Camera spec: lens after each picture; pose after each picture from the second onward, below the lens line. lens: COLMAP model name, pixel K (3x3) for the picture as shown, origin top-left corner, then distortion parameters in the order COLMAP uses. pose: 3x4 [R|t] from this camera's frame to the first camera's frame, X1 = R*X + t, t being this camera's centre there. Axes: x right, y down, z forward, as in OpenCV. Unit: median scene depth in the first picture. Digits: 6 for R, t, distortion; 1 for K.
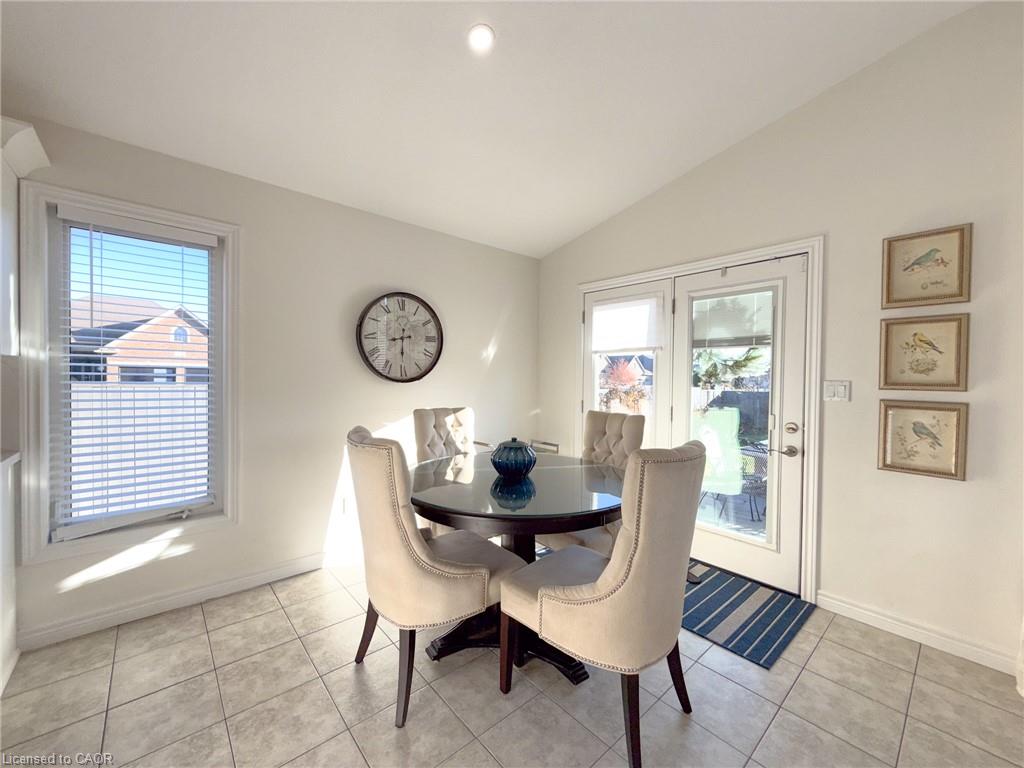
lens RADIAL K [[407.9, 0, 509.1], [0, 407.9, 383.4], [0, 0, 1]] dist [-0.000016, -0.000025]
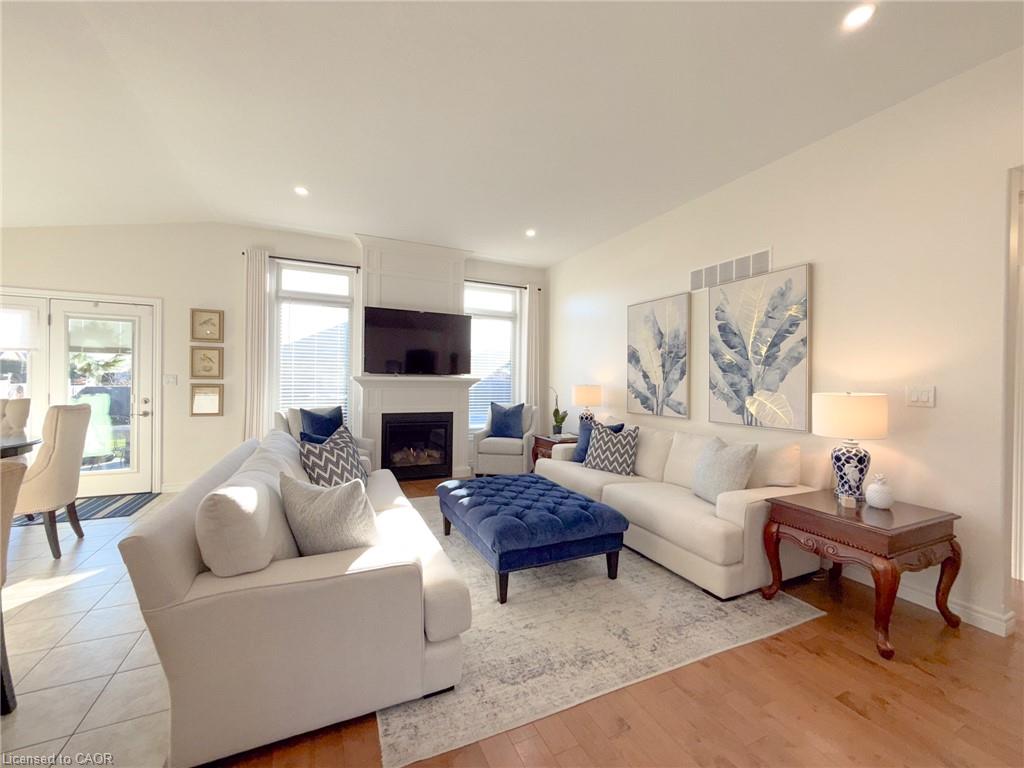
lens RADIAL K [[407.9, 0, 509.1], [0, 407.9, 383.4], [0, 0, 1]] dist [-0.000016, -0.000025]
pose [[0.276652, -0.014888, 0.960855, -0.547393], [0.005241, 0.999888, 0.013984, 0.013554], [-0.960956, 0.001167, 0.276700, -0.962857]]
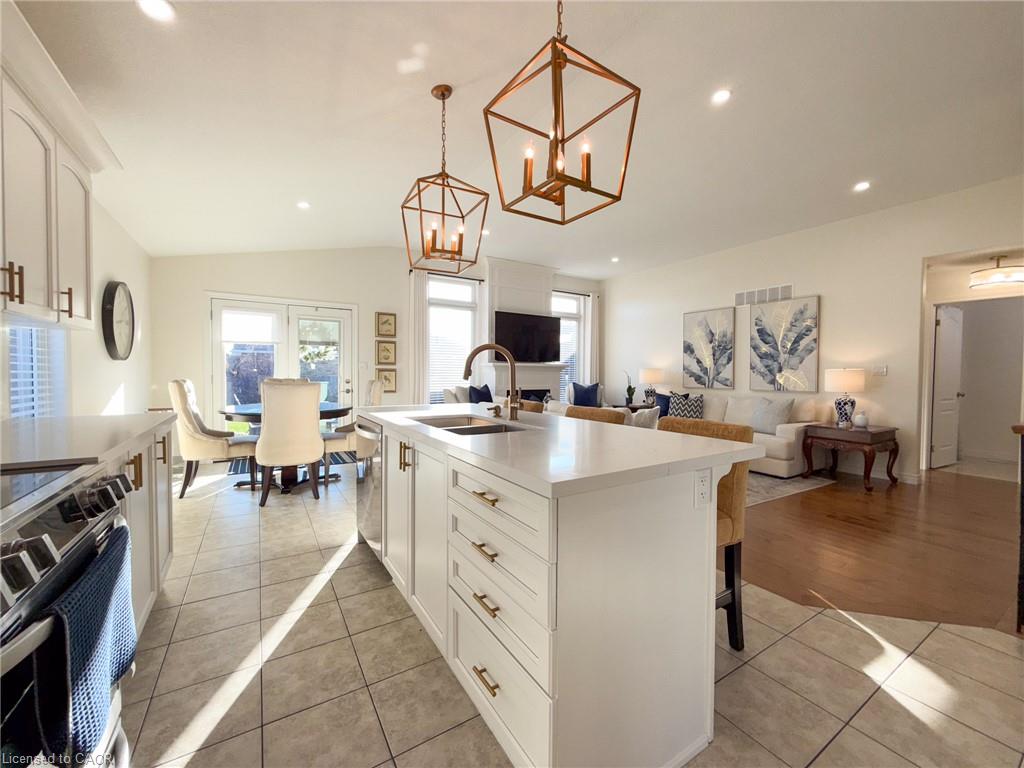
lens RADIAL K [[407.9, 0, 509.1], [0, 407.9, 383.4], [0, 0, 1]] dist [-0.000016, -0.000025]
pose [[0.159866, -0.039019, 0.986367, -1.411218], [0.009713, 0.999232, 0.037953, 0.035113], [-0.987091, 0.003514, 0.160123, -0.297844]]
